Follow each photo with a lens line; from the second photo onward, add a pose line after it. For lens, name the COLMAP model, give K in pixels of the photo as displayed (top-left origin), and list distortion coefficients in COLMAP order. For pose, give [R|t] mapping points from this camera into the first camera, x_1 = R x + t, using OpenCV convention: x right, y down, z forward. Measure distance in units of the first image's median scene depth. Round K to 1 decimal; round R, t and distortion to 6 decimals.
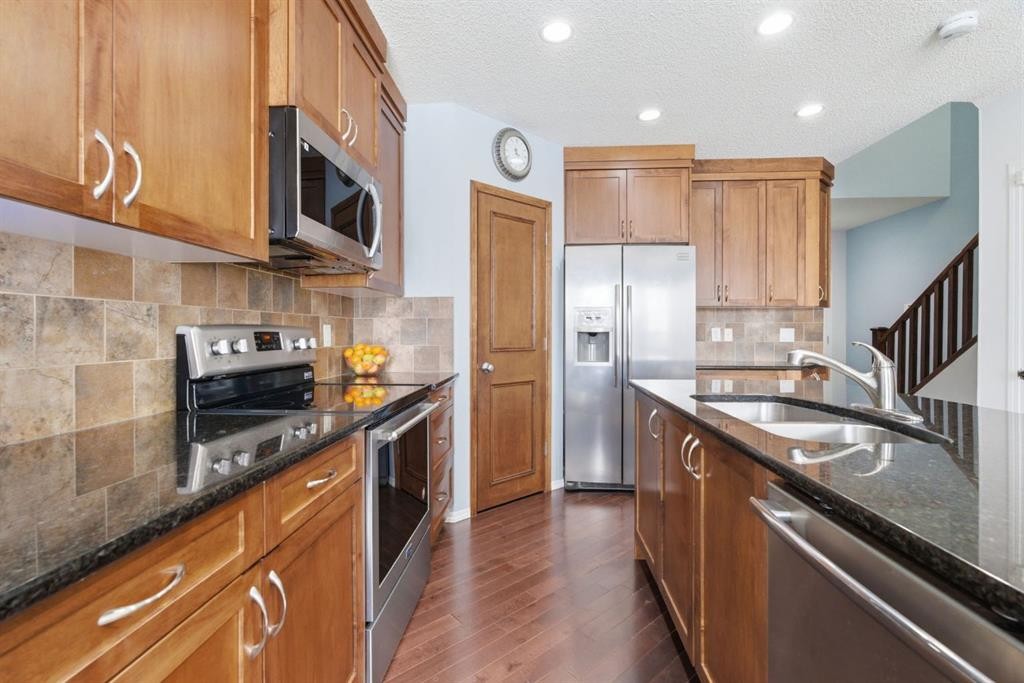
lens RADIAL K [[465.2, 0, 526.6], [0, 465.2, 328.4], [0, 0, 1]] dist [-0.000990, 0.001614]
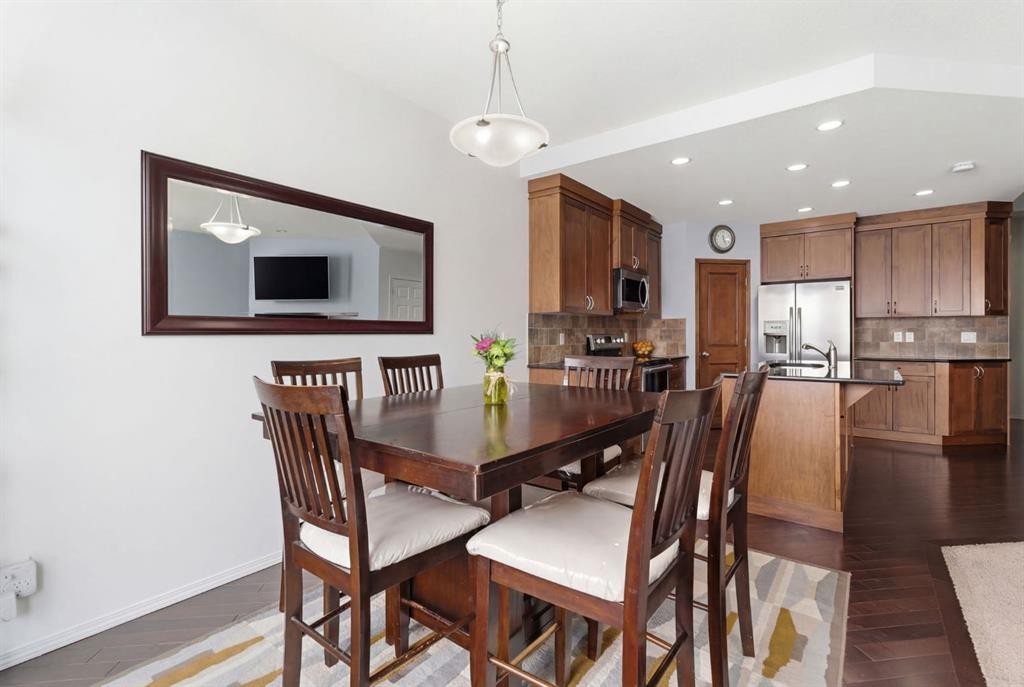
lens RADIAL K [[465.2, 0, 504.6], [0, 465.2, 342.3], [0, 0, 1]] dist [-0.000990, 0.001614]
pose [[0.804384, 0.006144, -0.594078, 0.360298], [0.008492, 0.999725, 0.021837, -0.013283], [0.594049, -0.022610, 0.804111, -0.960420]]
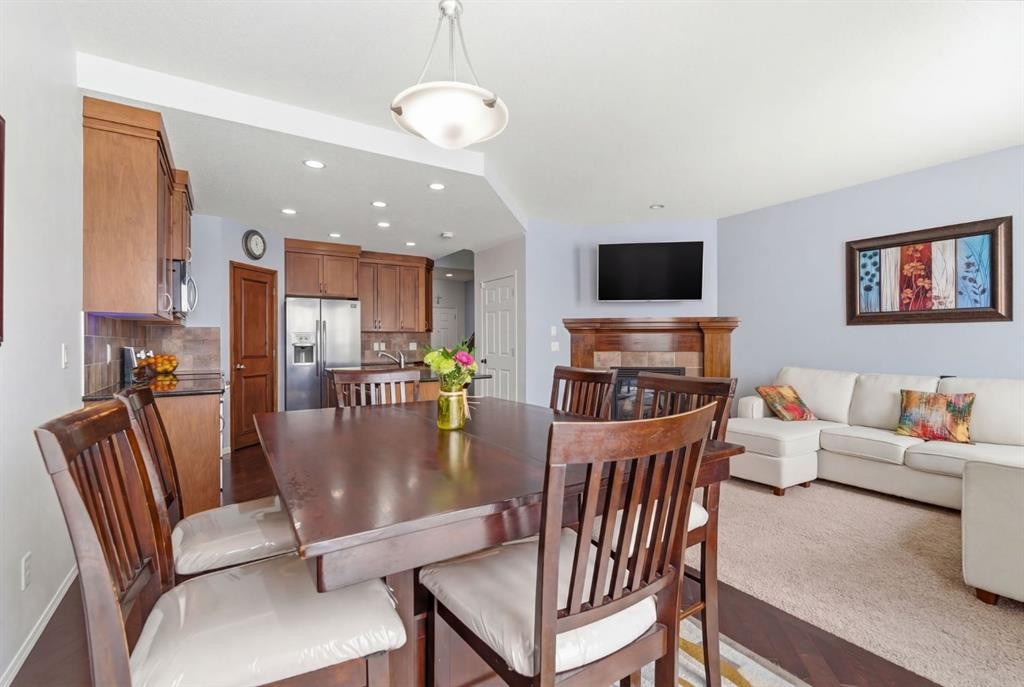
lens RADIAL K [[465.2, 0, 507.2], [0, 465.2, 341.3], [0, 0, 1]] dist [-0.000990, 0.001614]
pose [[0.830764, -0.004676, 0.556605, -0.206691], [0.003260, 0.999988, 0.003535, -0.014520], [-0.556615, -0.001122, 0.830770, -0.941317]]
